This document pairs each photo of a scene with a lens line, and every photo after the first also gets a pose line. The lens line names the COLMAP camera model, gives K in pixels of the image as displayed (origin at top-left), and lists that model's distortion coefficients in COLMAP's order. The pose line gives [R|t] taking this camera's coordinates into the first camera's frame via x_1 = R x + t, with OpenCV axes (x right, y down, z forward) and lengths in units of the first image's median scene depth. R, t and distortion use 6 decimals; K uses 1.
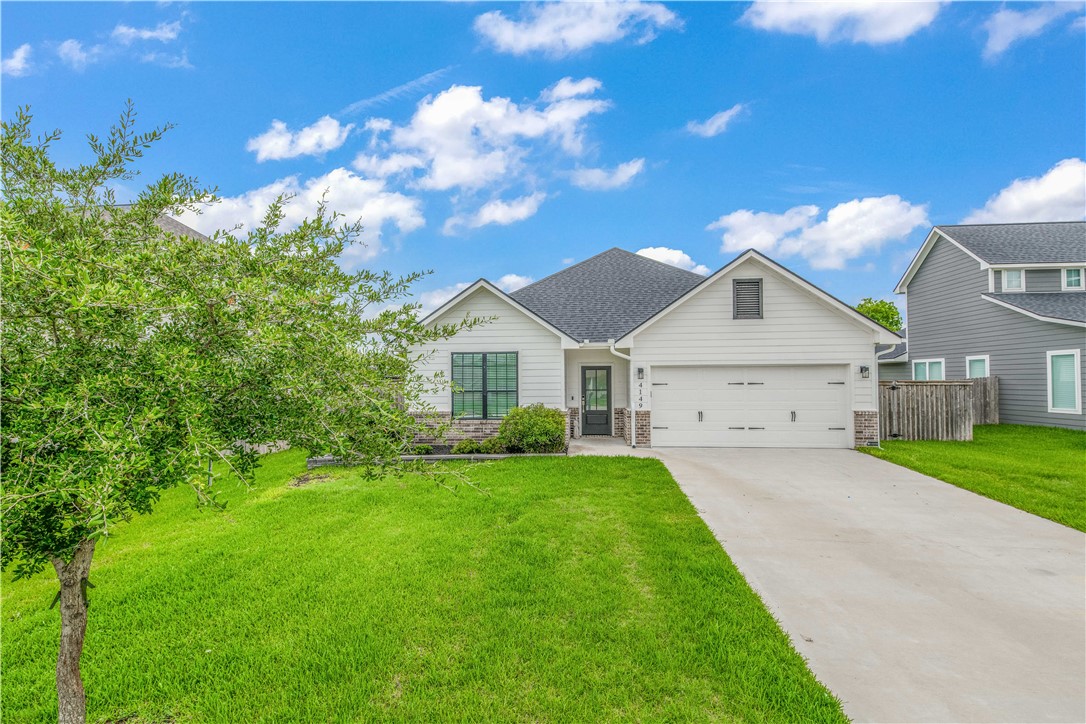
lens RADIAL K [[452.7, 0, 544.3], [0, 452.7, 363.6], [0, 0, 1]] dist [0.049704, -0.023048]
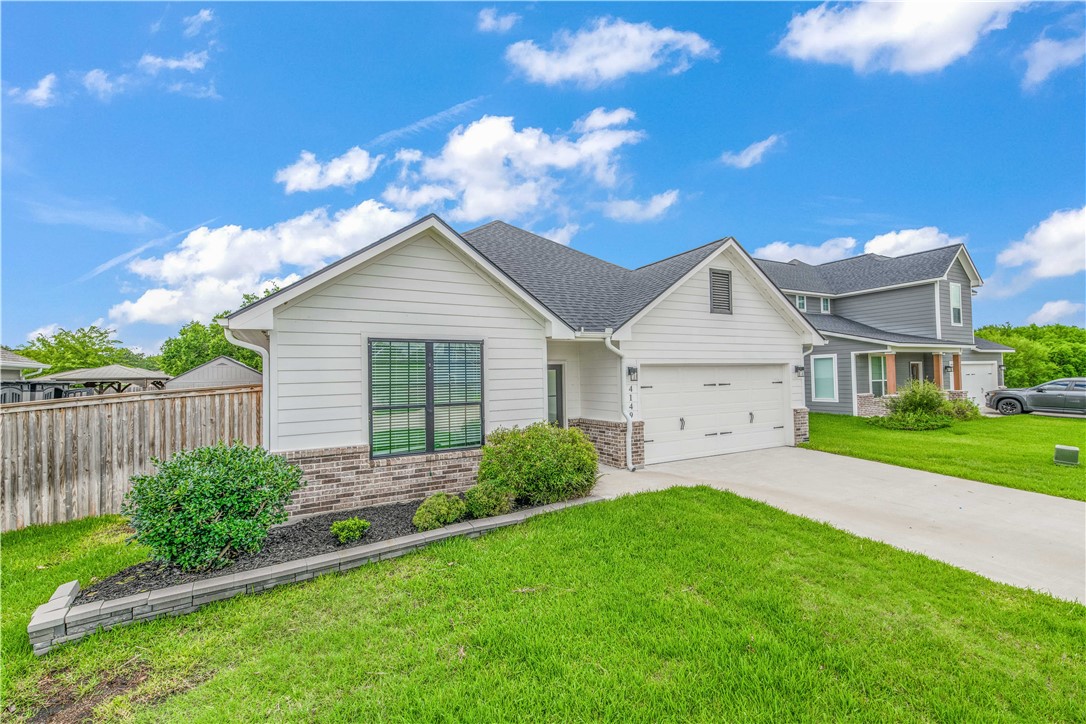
lens RADIAL K [[452.7, 0, 544.3], [0, 452.7, 363.6], [0, 0, 1]] dist [0.049704, -0.023048]
pose [[0.844167, 0.006070, 0.536046, -0.331094], [-0.004051, 0.999980, -0.004944, 0.008395], [-0.536065, 0.002002, 0.844174, 0.422890]]
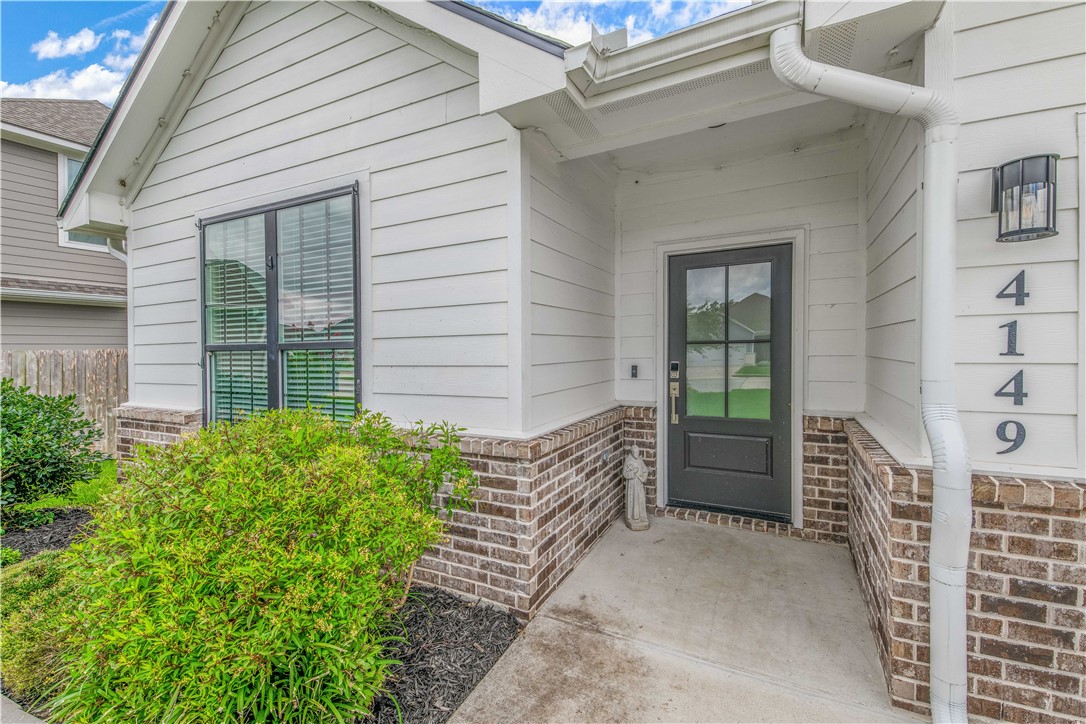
lens RADIAL K [[452.7, 0, 544.3], [0, 452.7, 363.6], [0, 0, 1]] dist [0.049704, -0.023048]
pose [[0.923649, 0.005904, -0.383193, 0.135354], [0.020276, 0.997728, 0.064245, 0.058039], [0.382702, -0.067109, 0.921431, 0.816135]]
